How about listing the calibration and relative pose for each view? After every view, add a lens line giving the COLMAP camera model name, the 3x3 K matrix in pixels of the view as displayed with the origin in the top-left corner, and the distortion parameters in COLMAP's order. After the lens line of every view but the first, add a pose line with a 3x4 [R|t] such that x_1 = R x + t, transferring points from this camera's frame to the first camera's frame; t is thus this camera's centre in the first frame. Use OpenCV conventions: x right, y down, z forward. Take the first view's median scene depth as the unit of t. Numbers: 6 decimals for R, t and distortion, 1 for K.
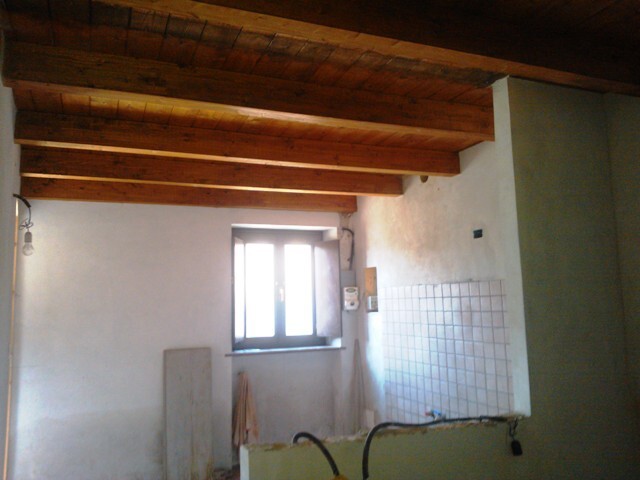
lens RADIAL K [[528.0, 0, 320.0], [0, 528.0, 240.0], [0, 0, 1]] dist [0.094991, -0.220191]
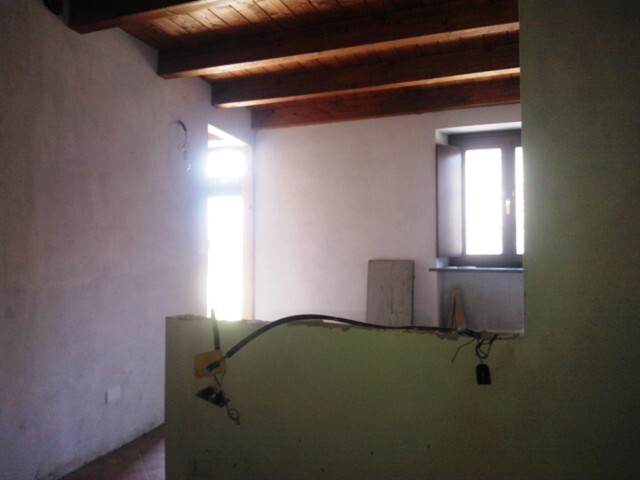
lens RADIAL K [[533.2, 0, 320.0], [0, 533.2, 240.0], [0, 0, 1]] dist [0.100805, -0.248067]
pose [[0.722881, 0.007379, -0.690933, 0.356141], [0.071624, 0.993756, 0.085548, 0.070021], [0.687250, -0.111328, 0.717839, 0.184484]]
